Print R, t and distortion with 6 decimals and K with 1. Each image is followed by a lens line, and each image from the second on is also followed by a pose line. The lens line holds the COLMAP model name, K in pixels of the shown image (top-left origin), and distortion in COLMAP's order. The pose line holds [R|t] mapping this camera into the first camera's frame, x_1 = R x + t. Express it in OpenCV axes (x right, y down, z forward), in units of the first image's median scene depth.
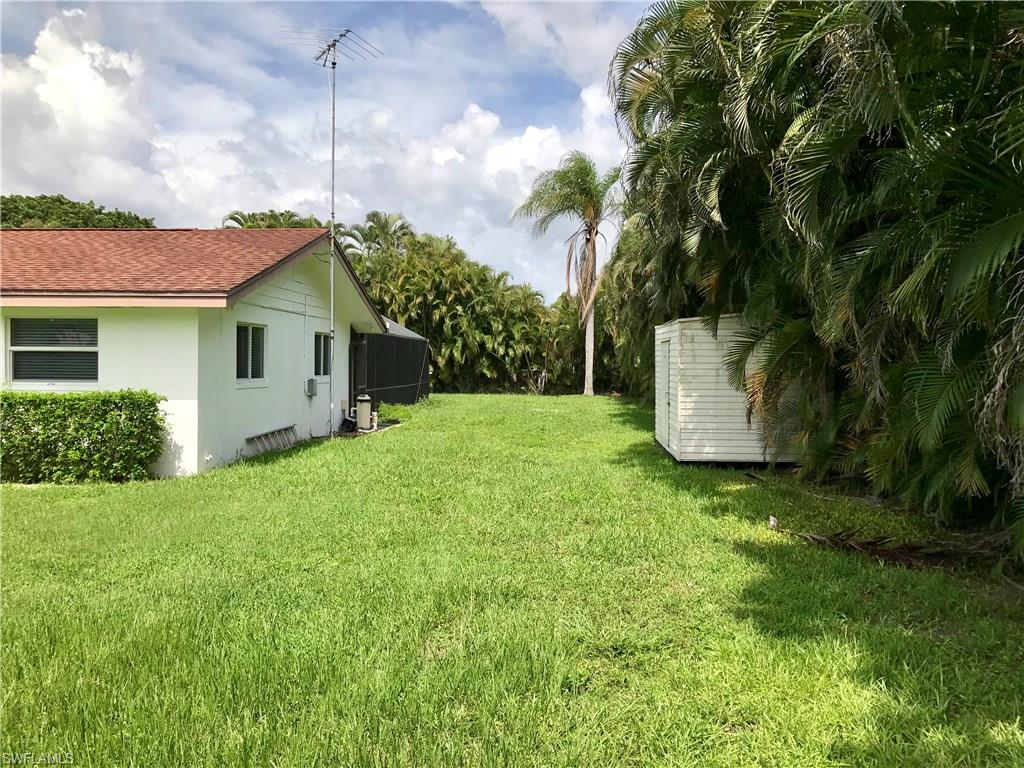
lens RADIAL K [[826.5, 0, 512.0], [0, 826.5, 384.0], [0, 0, 1]] dist [0.010194, 0.002213]
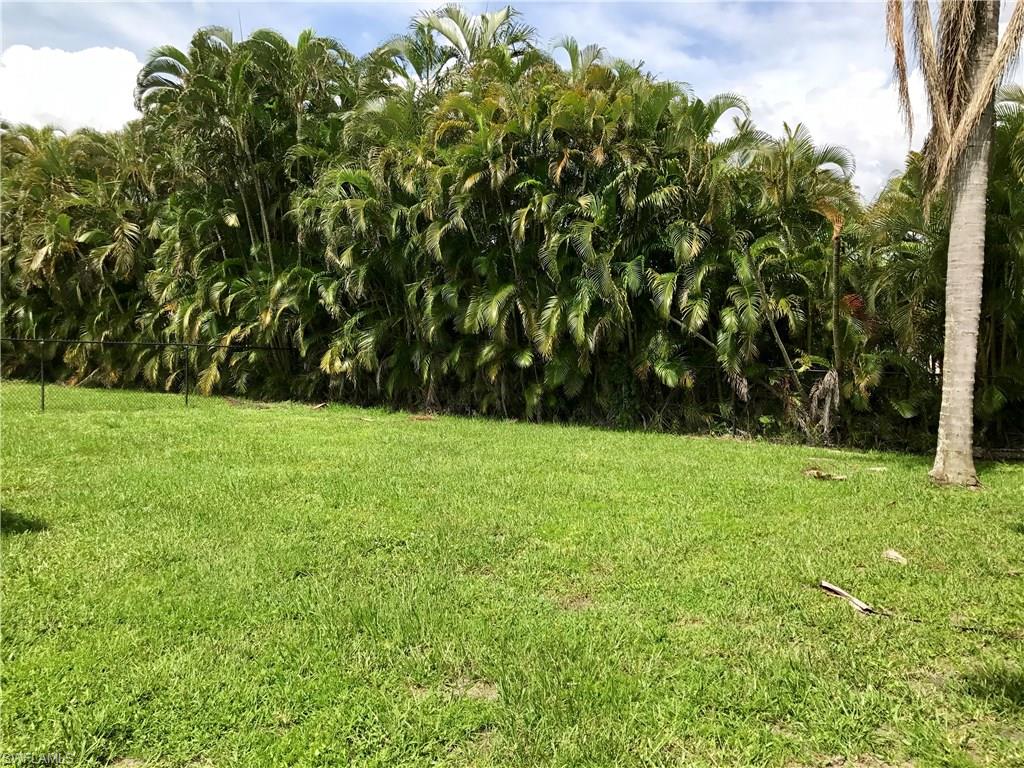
lens RADIAL K [[826.5, 0, 512.0], [0, 826.5, 384.0], [0, 0, 1]] dist [0.010194, 0.002213]
pose [[0.886767, 0.037088, -0.460726, 0.081149], [-0.026036, 0.999201, 0.030323, -0.019049], [0.461482, -0.014894, 0.887024, 0.641617]]
